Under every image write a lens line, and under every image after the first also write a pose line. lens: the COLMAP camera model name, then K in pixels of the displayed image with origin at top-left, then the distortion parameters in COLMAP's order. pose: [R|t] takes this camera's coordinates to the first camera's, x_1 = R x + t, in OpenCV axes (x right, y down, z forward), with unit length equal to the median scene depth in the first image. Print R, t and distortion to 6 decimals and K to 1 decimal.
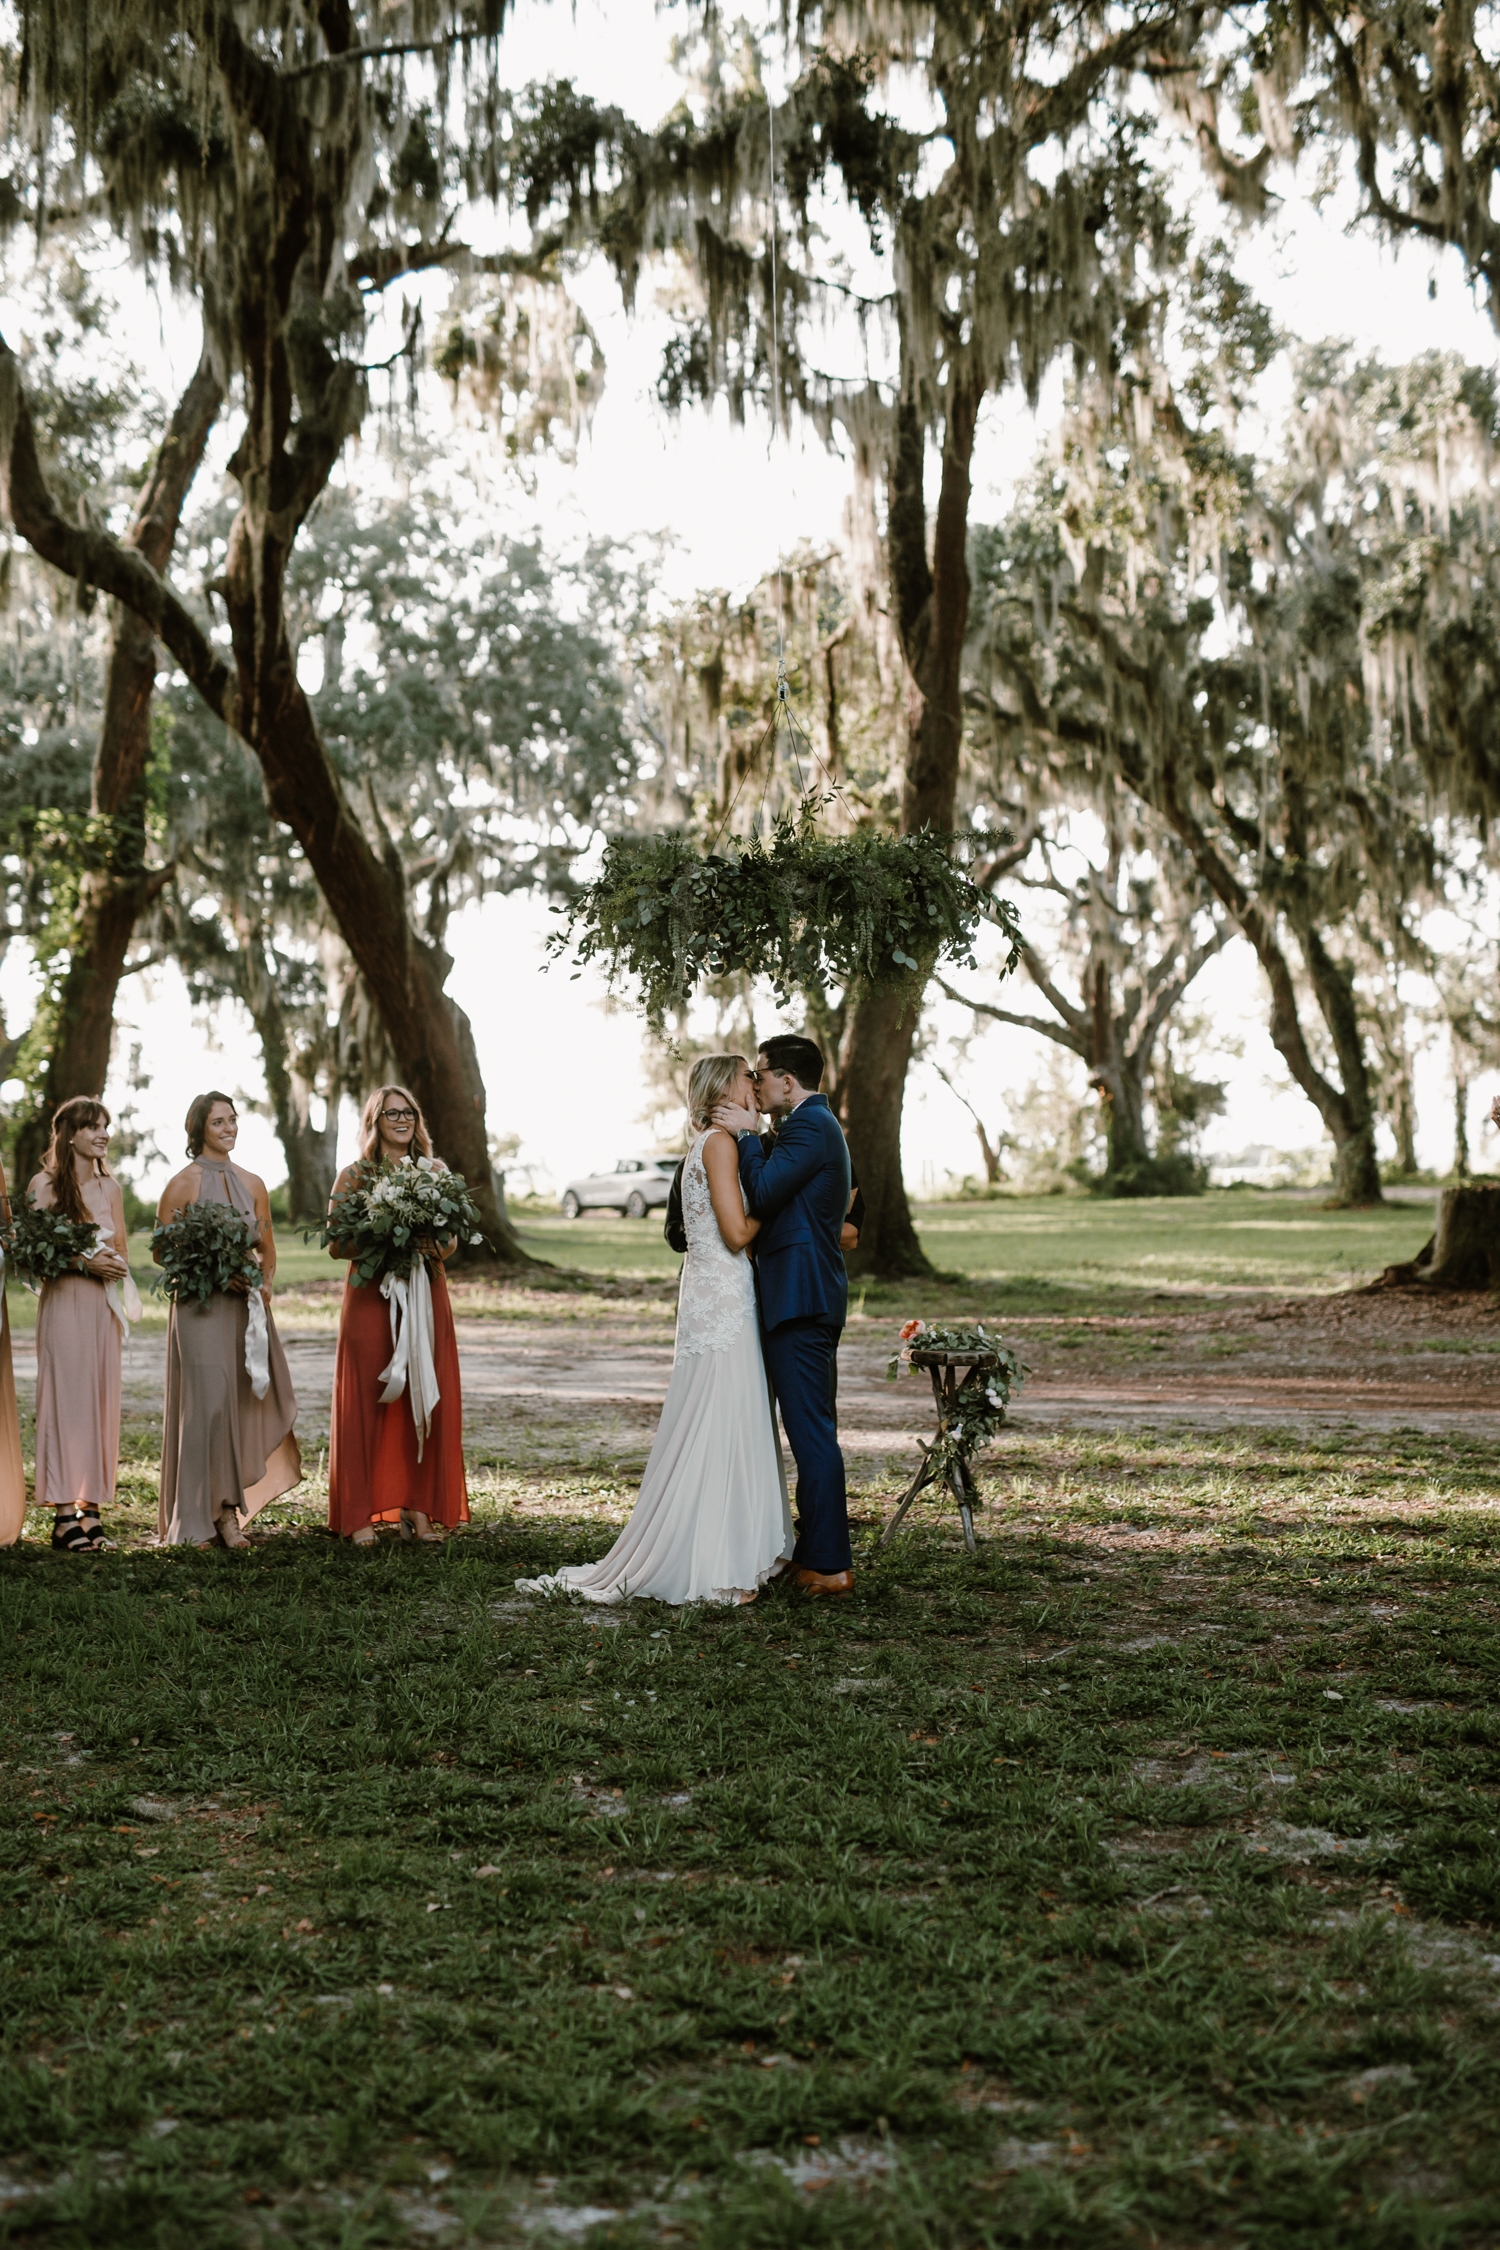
lens RADIAL K [[3376.3, 0, 772.8], [0, 3376.3, 1195.5], [0, 0, 1]] dist [0.023171, 0.043224]
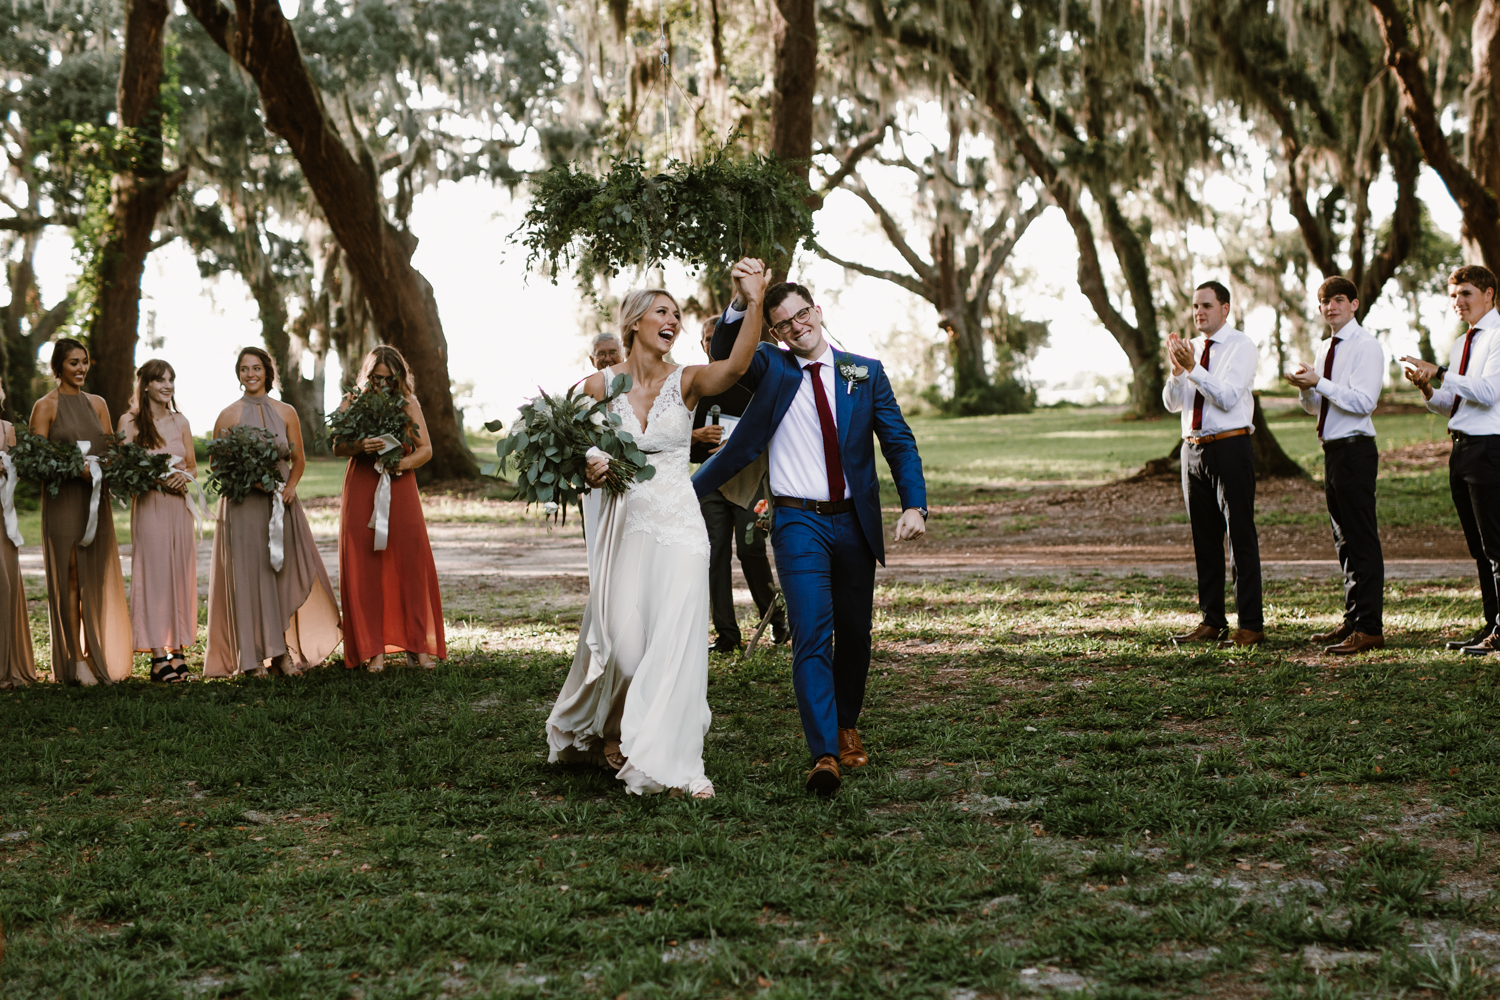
lens RADIAL K [[2101.8, 0, 751.8], [0, 2101.8, 480.6], [0, 0, 1]] dist [0.012866, 0.034212]
pose [[0.998329, -0.028556, 0.050247, -0.013325], [0.026739, 0.998977, 0.036470, -0.005792], [-0.051237, -0.035066, 0.998071, 0.223406]]
